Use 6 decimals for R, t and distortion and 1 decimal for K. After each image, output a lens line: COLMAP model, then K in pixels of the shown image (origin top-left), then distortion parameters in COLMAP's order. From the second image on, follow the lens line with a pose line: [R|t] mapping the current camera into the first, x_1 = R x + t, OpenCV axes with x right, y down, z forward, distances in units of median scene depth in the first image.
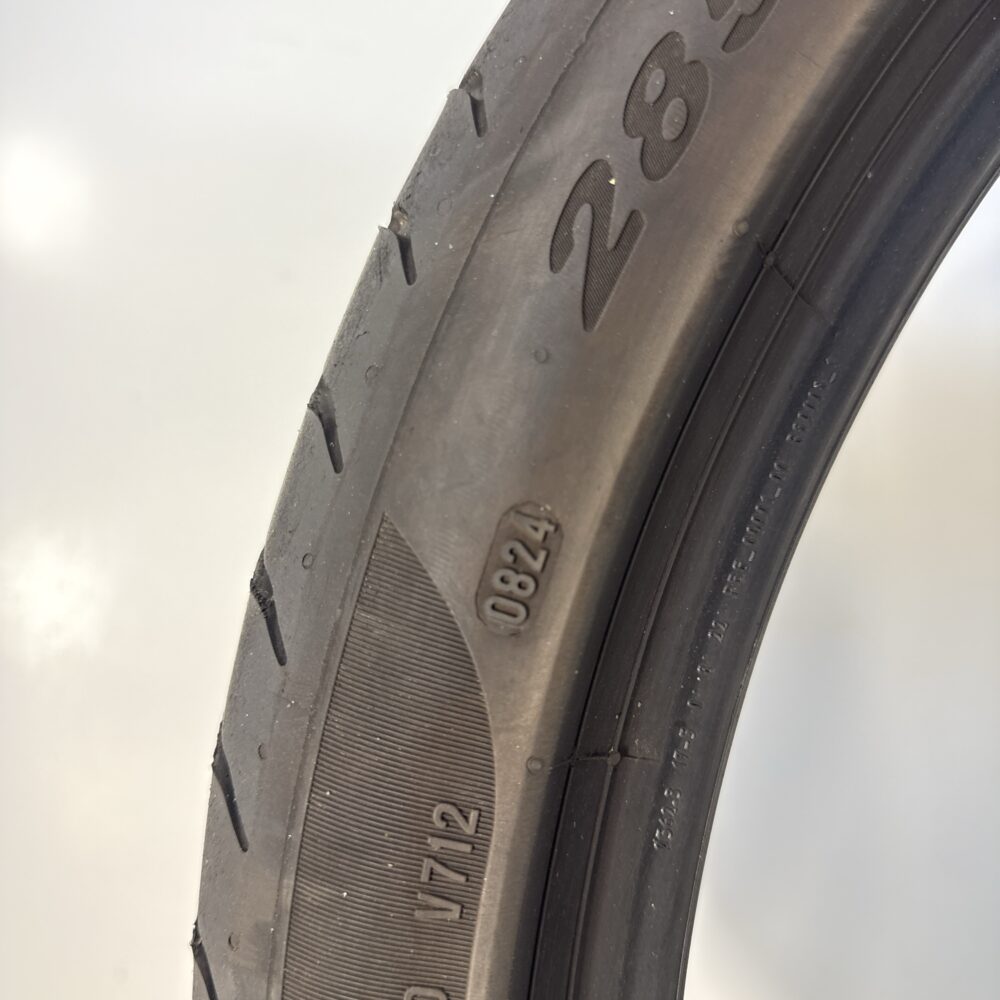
lens RADIAL K [[985.5, 0, 500.0], [0, 985.5, 500.0], [0, 0, 1]] dist [0.211813, -0.597178]
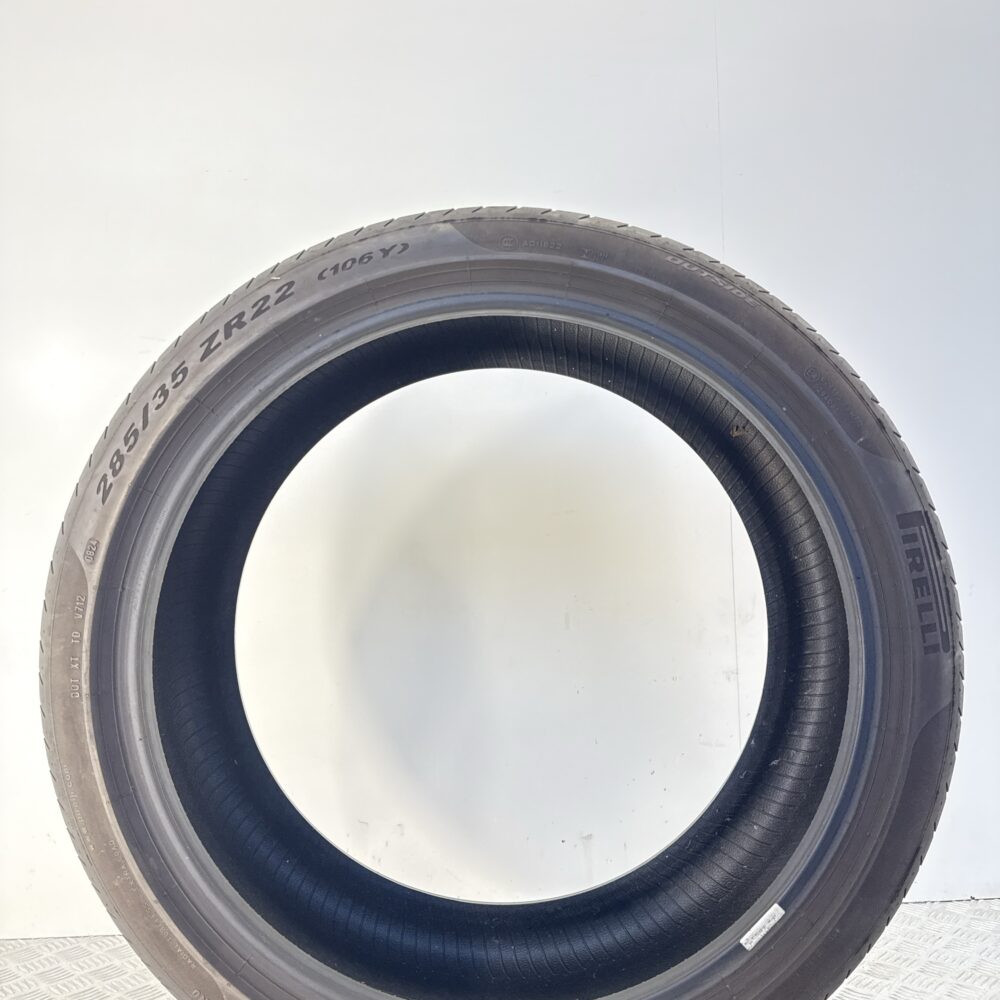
lens RADIAL K [[942.0, 0, 500.0], [0, 942.0, 500.0], [0, 0, 1]] dist [0.101679, -0.217794]
pose [[0.998635, -0.051514, -0.008601, 2.238654], [0.050520, 0.994563, -0.091063, 0.374042], [0.013245, 0.090504, 0.995808, -4.031124]]
